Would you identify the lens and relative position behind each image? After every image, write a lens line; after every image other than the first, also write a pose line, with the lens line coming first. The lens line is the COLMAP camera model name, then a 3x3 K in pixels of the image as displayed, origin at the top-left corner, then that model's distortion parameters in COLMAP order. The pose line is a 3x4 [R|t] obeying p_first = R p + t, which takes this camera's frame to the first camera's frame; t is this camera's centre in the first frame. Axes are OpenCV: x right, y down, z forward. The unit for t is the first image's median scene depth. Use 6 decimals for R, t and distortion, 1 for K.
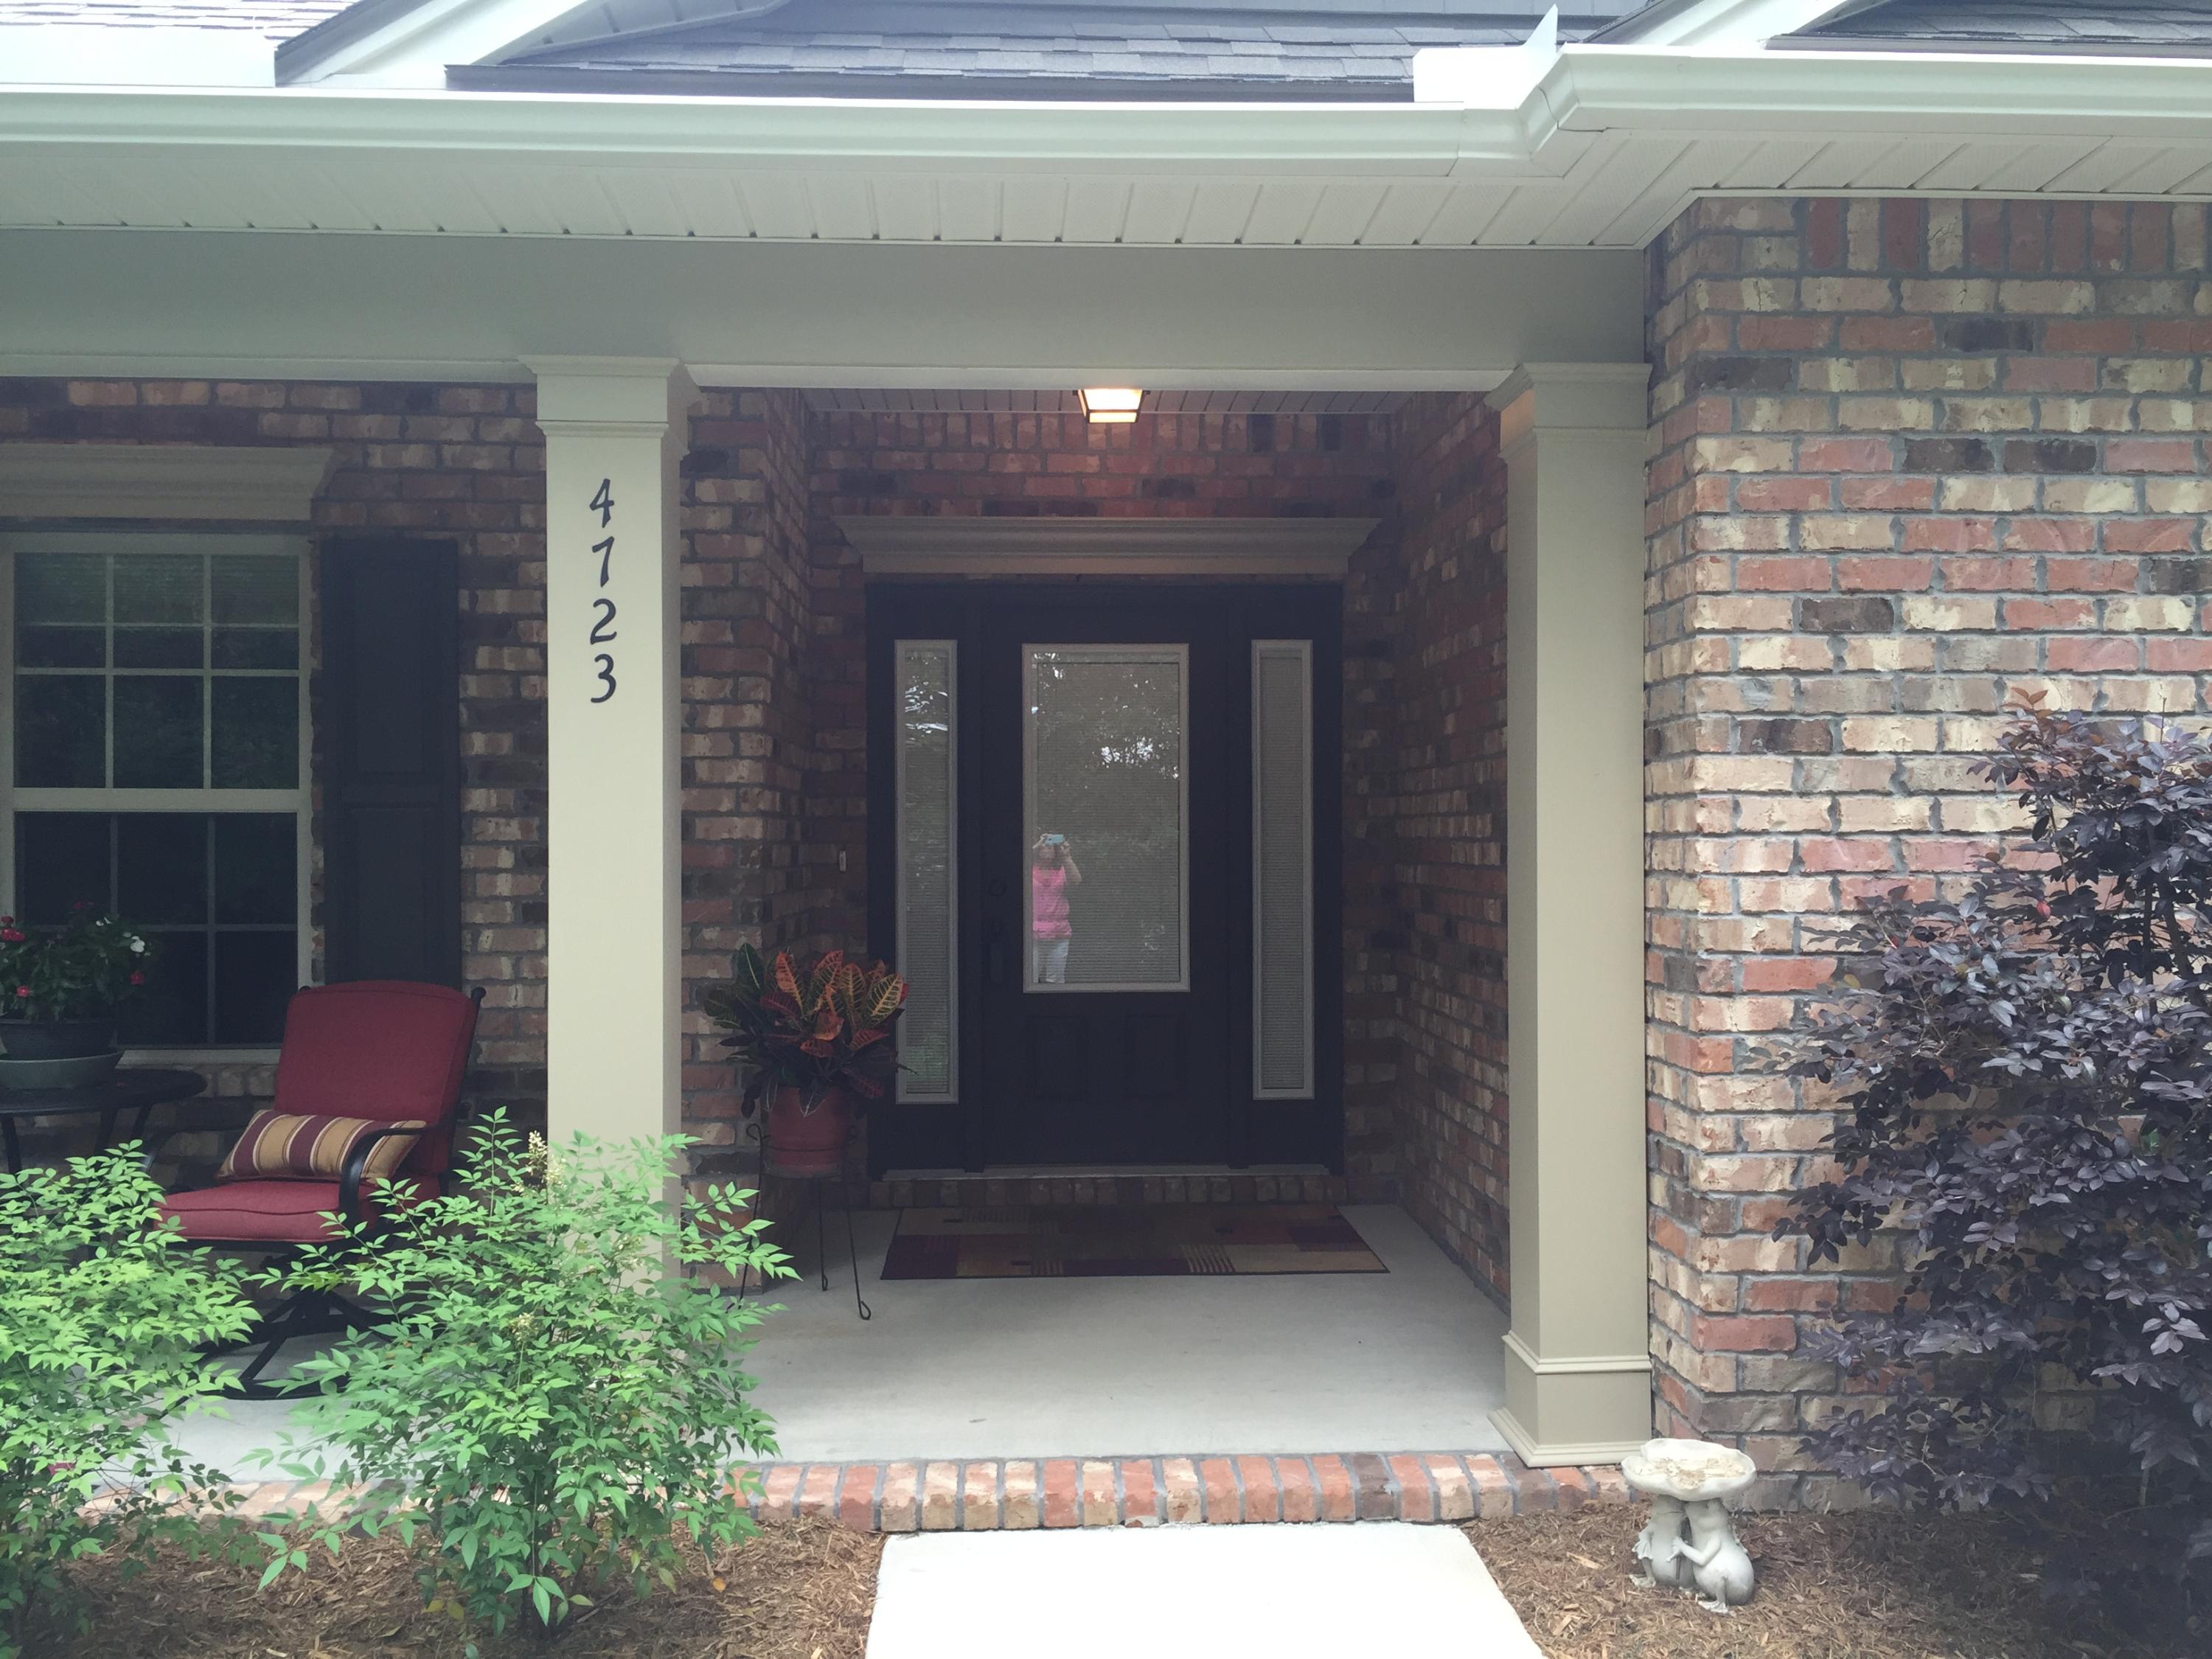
lens RADIAL K [[1892.8, 0, 1105.8], [0, 1892.8, 829.6], [0, 0, 1]] dist [0.069670, -0.006945]
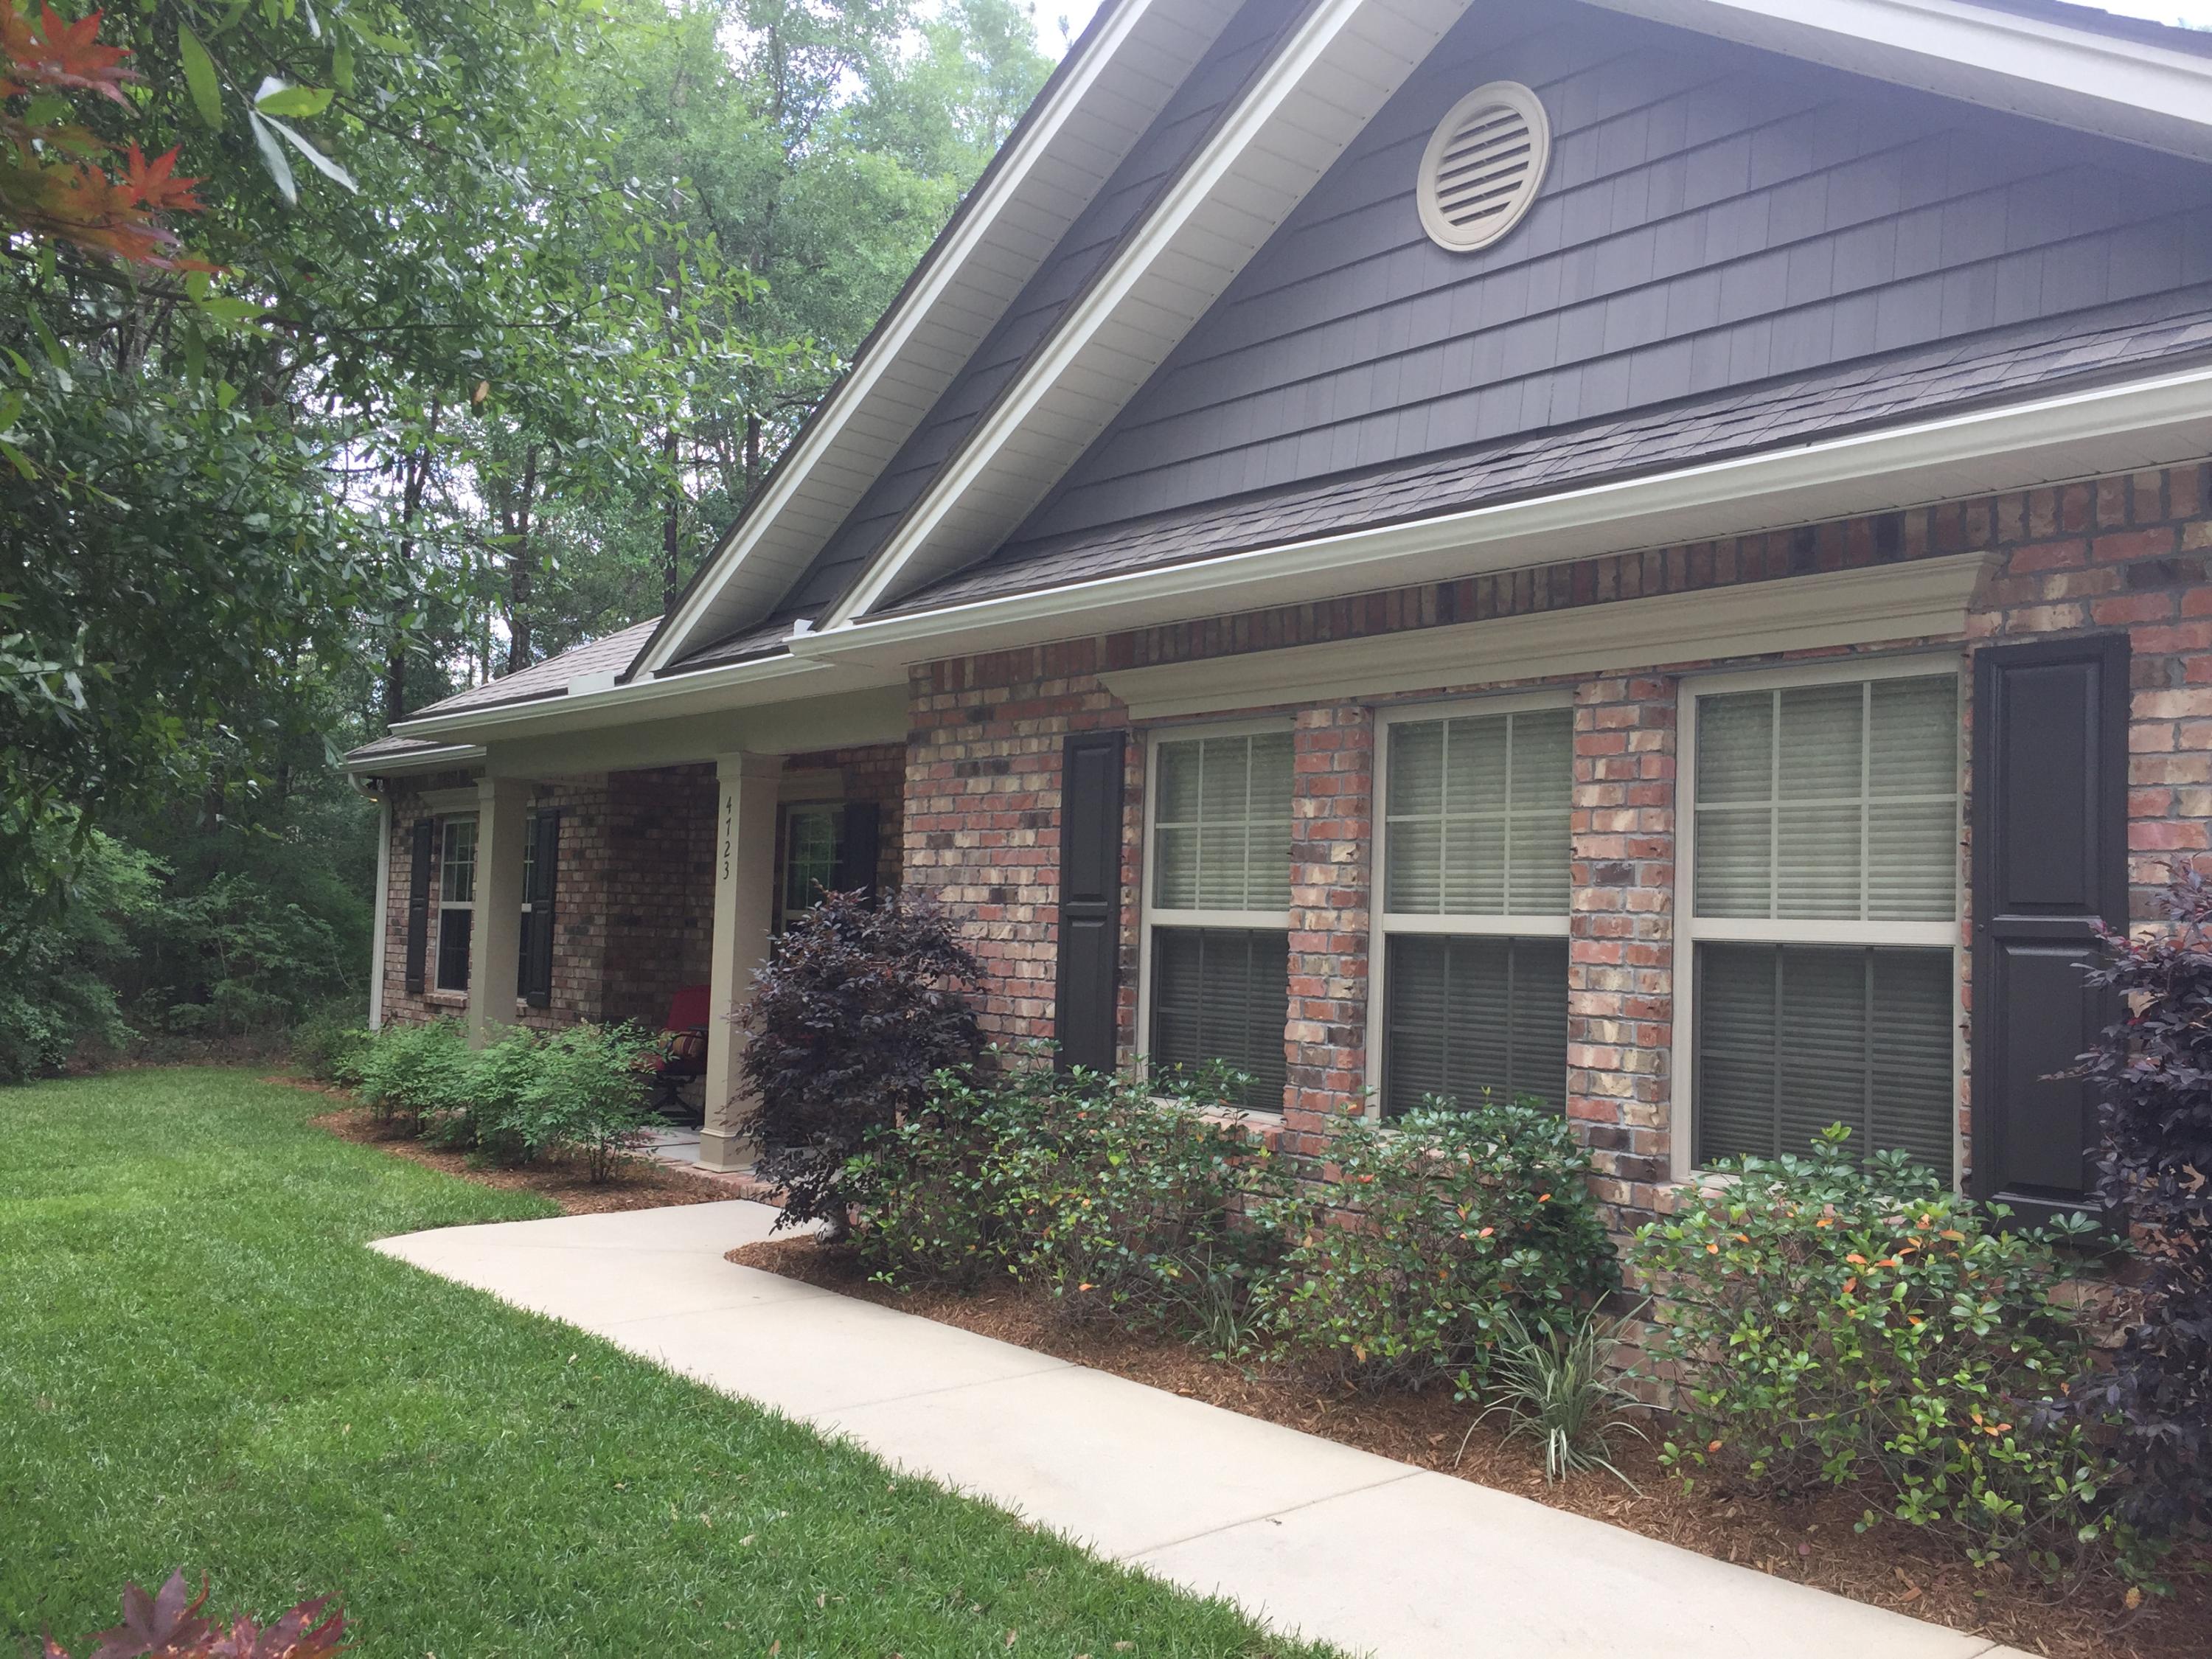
lens RADIAL K [[1892.8, 0, 1107.7], [0, 1892.8, 830.1], [0, 0, 1]] dist [0.069670, -0.006945]
pose [[0.594100, -0.023351, -0.804052, 2.296119], [-0.025293, 0.998542, -0.047688, -0.023370], [0.803993, 0.048668, 0.592643, -0.168145]]
